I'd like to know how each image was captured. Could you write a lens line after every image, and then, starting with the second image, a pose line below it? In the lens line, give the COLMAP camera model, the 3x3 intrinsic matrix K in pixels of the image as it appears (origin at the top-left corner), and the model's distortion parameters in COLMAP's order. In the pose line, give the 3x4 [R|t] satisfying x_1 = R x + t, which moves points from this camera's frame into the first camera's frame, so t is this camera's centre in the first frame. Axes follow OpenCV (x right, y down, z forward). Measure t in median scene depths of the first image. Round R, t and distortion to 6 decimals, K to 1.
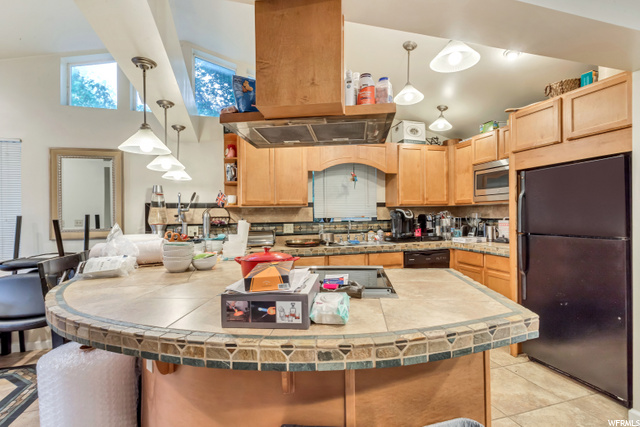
lens RADIAL K [[298.7, 0, 318.9], [0, 298.7, 214.4], [0, 0, 1]] dist [-0.001856, 0.000014]
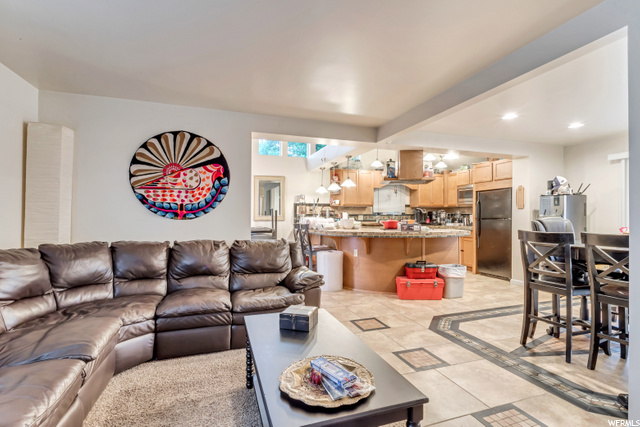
lens RADIAL K [[298.7, 0, 319.1], [0, 298.7, 212.6], [0, 0, 1]] dist [-0.001856, 0.000014]
pose [[0.999189, 0.013198, 0.038054, -0.433230], [-0.012809, 0.999863, -0.010451, 0.037544], [-0.038187, 0.009956, 0.999221, -0.866898]]
